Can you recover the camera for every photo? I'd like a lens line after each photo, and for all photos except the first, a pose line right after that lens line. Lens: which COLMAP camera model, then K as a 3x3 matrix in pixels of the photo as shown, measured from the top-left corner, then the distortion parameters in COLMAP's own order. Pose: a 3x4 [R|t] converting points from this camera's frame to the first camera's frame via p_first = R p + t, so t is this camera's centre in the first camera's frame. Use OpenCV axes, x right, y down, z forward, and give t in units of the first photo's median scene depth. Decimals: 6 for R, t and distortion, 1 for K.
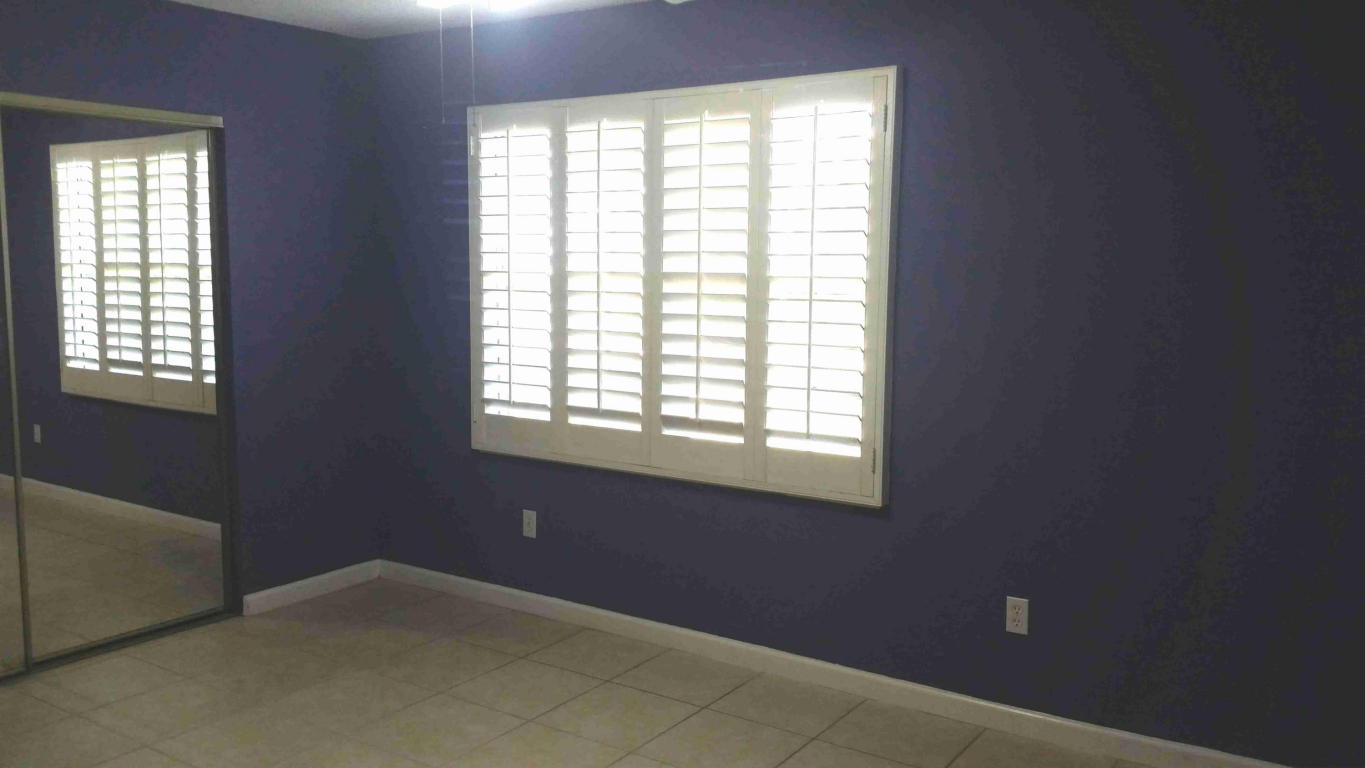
lens RADIAL K [[1095.1, 0, 683.3], [0, 1095.1, 378.5], [0, 0, 1]] dist [0.125573, -0.274953]
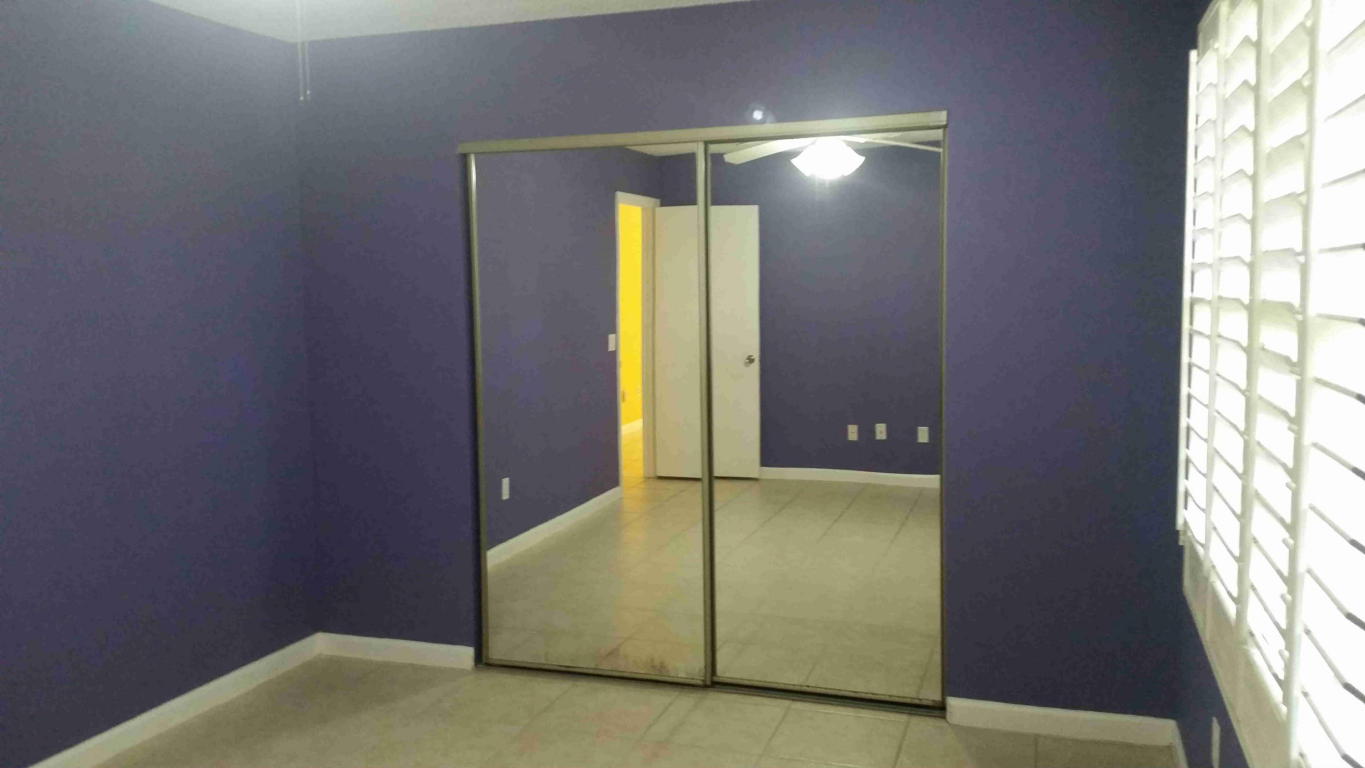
lens RADIAL K [[1121.0, 0, 677.6], [0, 1121.0, 392.0], [0, 0, 1]] dist [0.143492, -0.284497]
pose [[0.262533, 0.072858, -0.962169, 0.344530], [-0.099286, 0.993892, 0.048169, -0.047999], [0.959801, 0.082883, 0.268163, 0.579983]]
